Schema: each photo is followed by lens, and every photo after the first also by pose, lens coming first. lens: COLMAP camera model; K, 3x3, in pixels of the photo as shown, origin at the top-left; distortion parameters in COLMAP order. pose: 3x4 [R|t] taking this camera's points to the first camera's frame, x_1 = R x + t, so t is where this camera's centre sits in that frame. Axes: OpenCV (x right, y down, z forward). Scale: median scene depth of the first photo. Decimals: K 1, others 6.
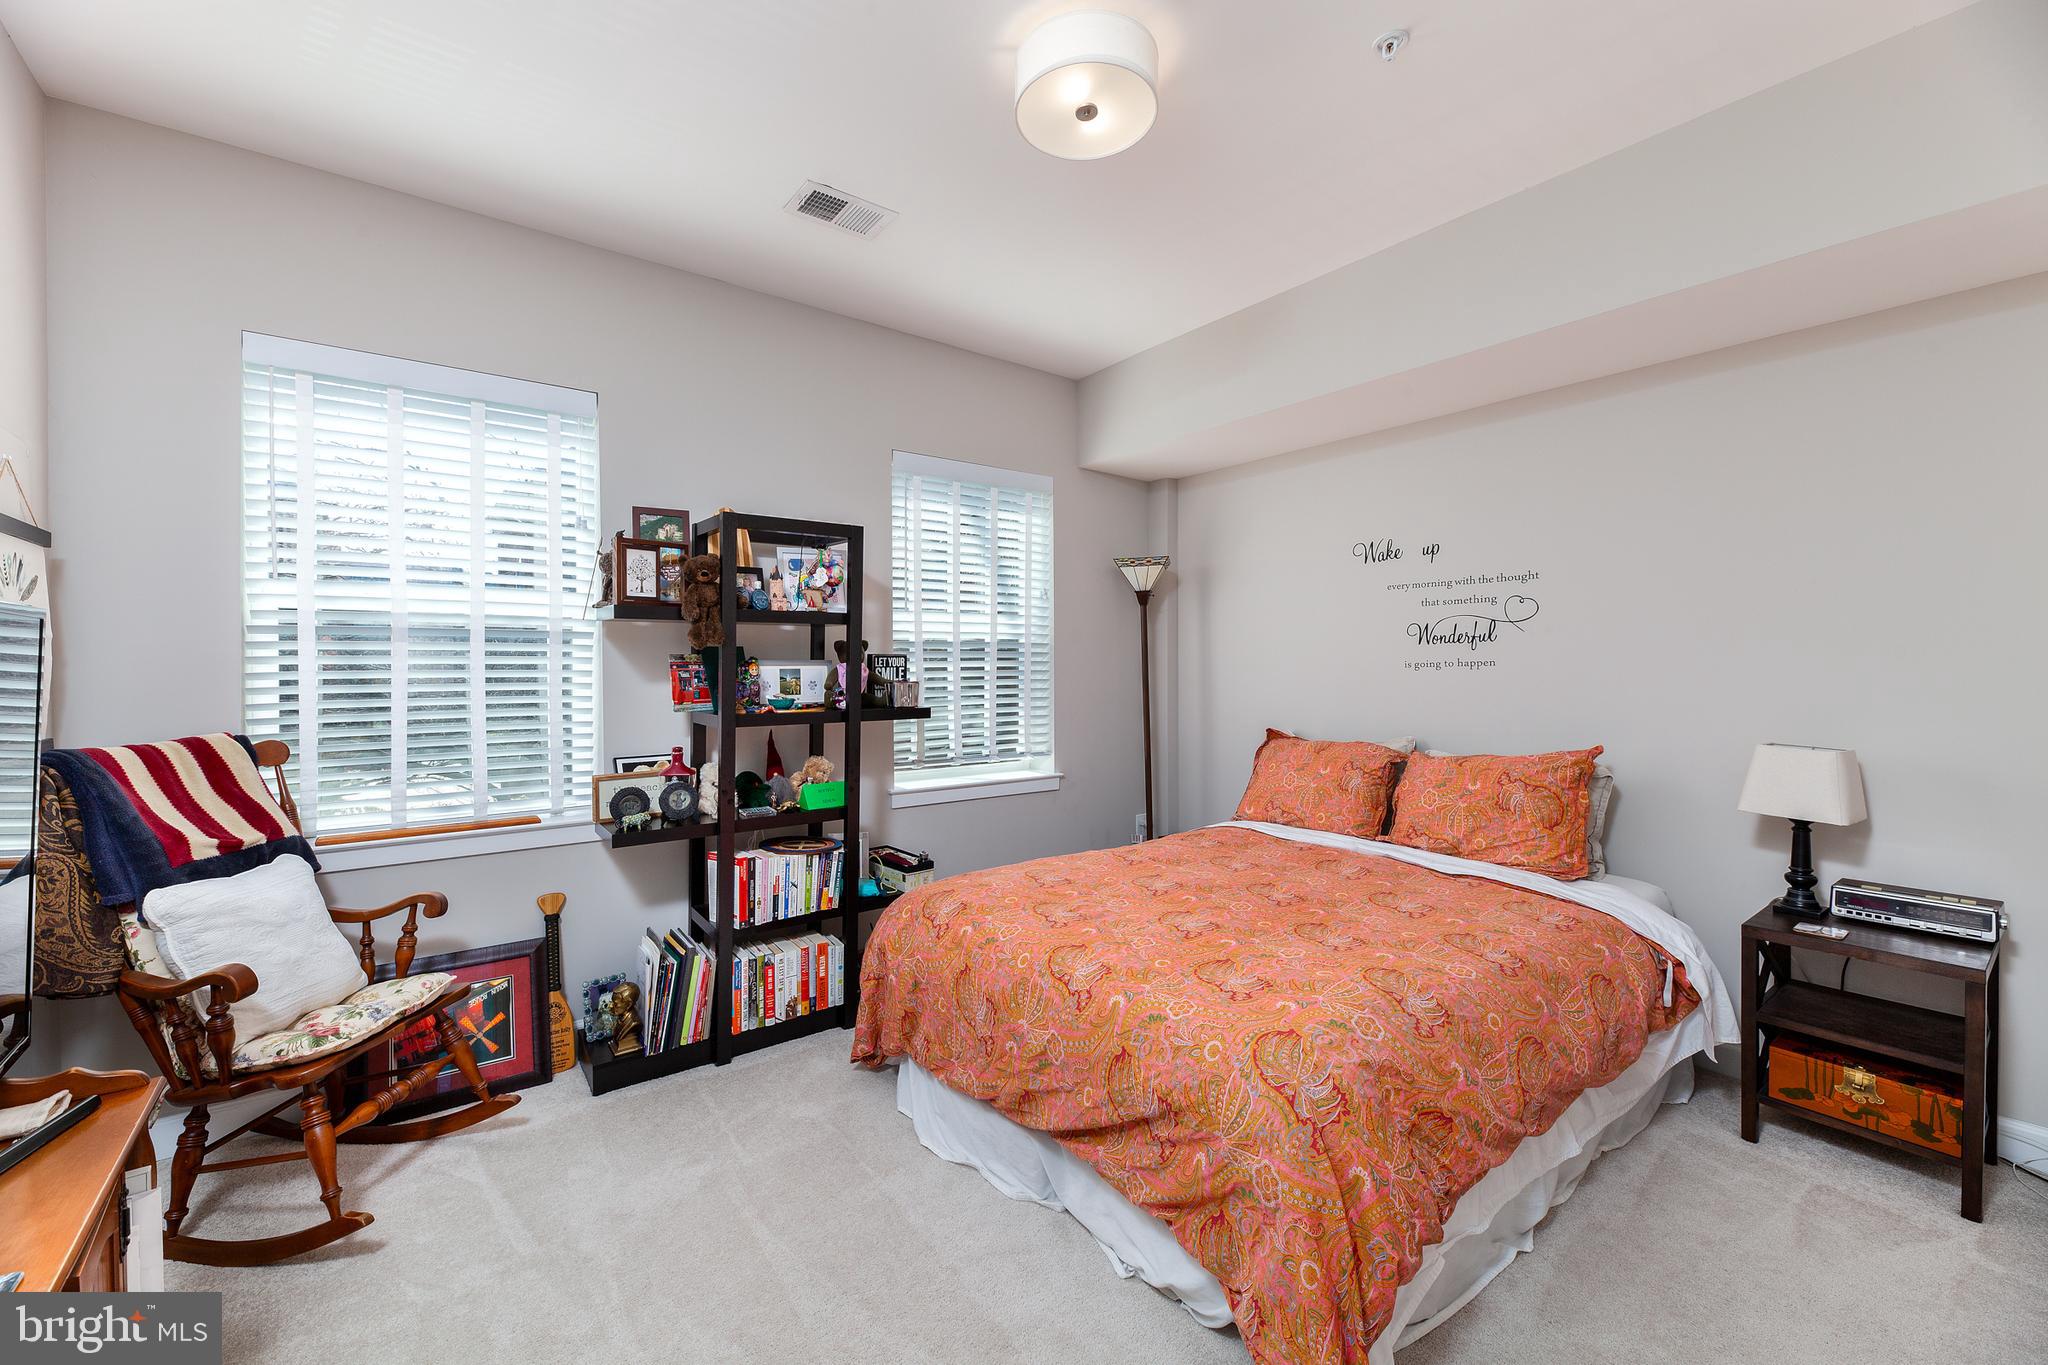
lens RADIAL K [[827.0, 0, 1024.0], [0, 827.0, 682.5], [0, 0, 1]] dist [-0.001095, -0.000202]
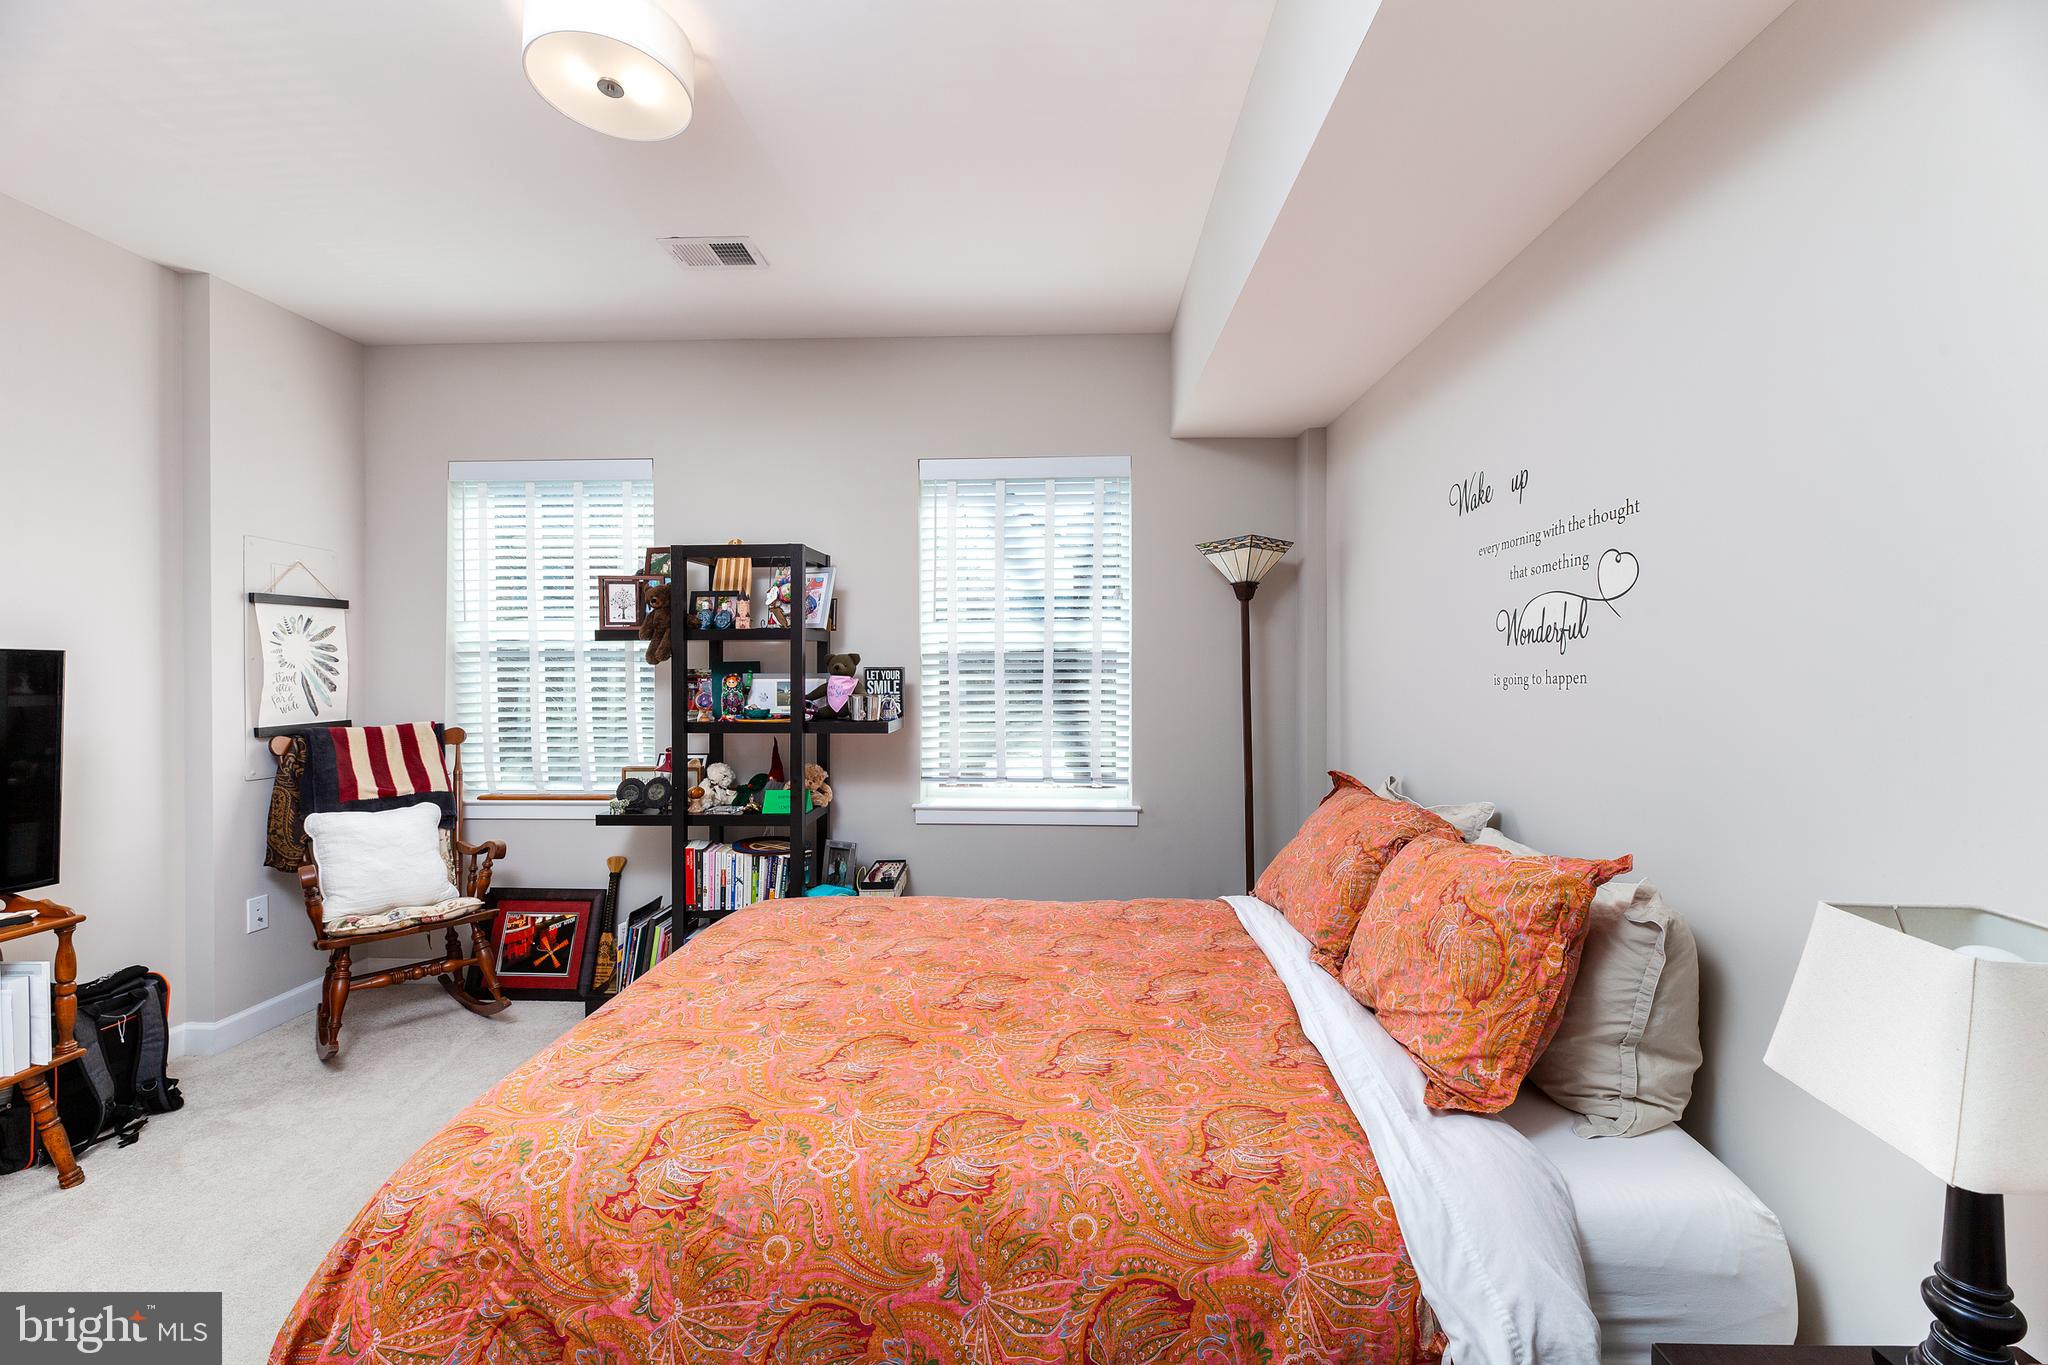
lens RADIAL K [[828.0, 0, 1023.2], [0, 828.0, 686.8], [0, 0, 1]] dist [-0.001332, -0.000177]
pose [[0.770656, 0.009855, -0.637175, 0.709669], [-0.013089, 0.999914, -0.000365, -0.014819], [0.637117, 0.008621, 0.770719, 0.400956]]
